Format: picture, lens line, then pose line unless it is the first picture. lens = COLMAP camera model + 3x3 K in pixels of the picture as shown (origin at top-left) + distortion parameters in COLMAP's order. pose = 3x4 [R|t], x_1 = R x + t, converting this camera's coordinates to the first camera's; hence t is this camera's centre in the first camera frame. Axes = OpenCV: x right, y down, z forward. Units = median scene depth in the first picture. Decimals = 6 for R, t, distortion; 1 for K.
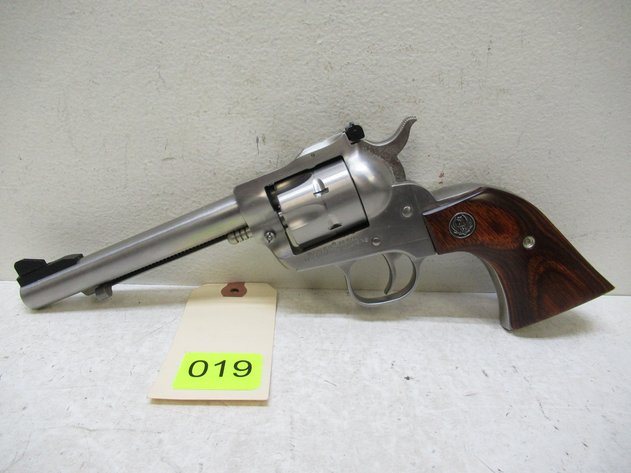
lens RADIAL K [[473.6, 0, 313.4], [0, 473.6, 237.3], [0, 0, 1]] dist [-0.002578, 0.000725]
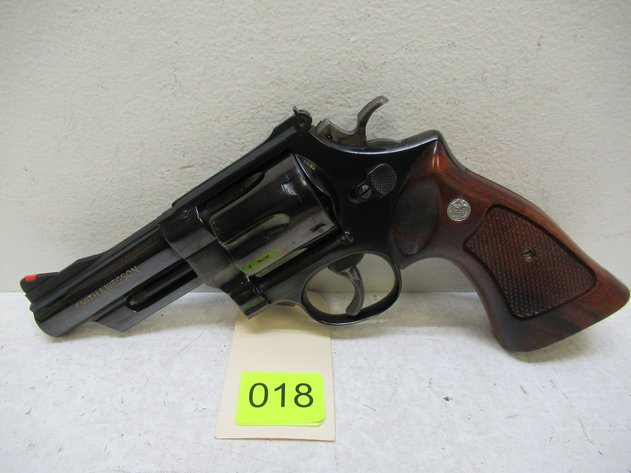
lens RADIAL K [[473.6, 0, 313.4], [0, 473.6, 237.3], [0, 0, 1]] dist [-0.002578, 0.000725]
pose [[0.999712, -0.016643, 0.017291, -0.083895], [0.014515, 0.993068, 0.116645, -0.144511], [-0.019113, -0.116361, 0.993023, 0.064561]]
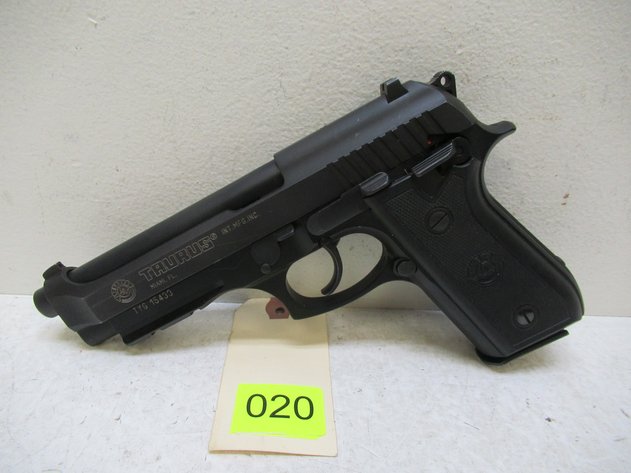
lens RADIAL K [[473.6, 0, 313.4], [0, 473.6, 237.3], [0, 0, 1]] dist [-0.002578, 0.000725]
pose [[0.999540, 0.019152, 0.023519, -0.280124], [-0.020183, 0.998809, 0.044414, -0.091306], [-0.022641, -0.044868, 0.998736, 0.081366]]
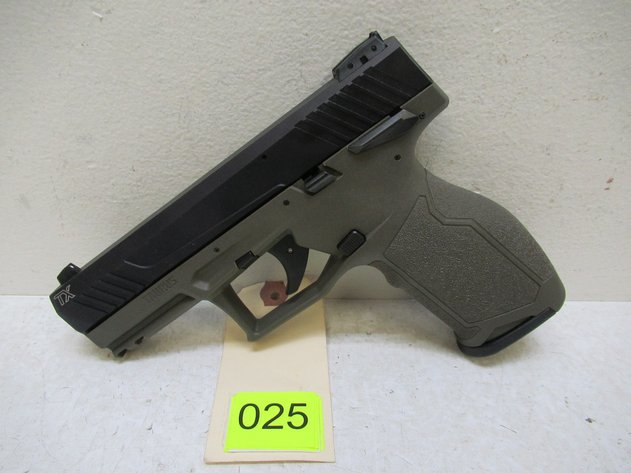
lens RADIAL K [[473.6, 0, 313.4], [0, 473.6, 237.3], [0, 0, 1]] dist [-0.002578, 0.000725]
pose [[0.999857, -0.008741, -0.014484, -0.295576], [0.010571, 0.991261, 0.131489, -0.165746], [0.013208, -0.131623, 0.991212, 0.129658]]
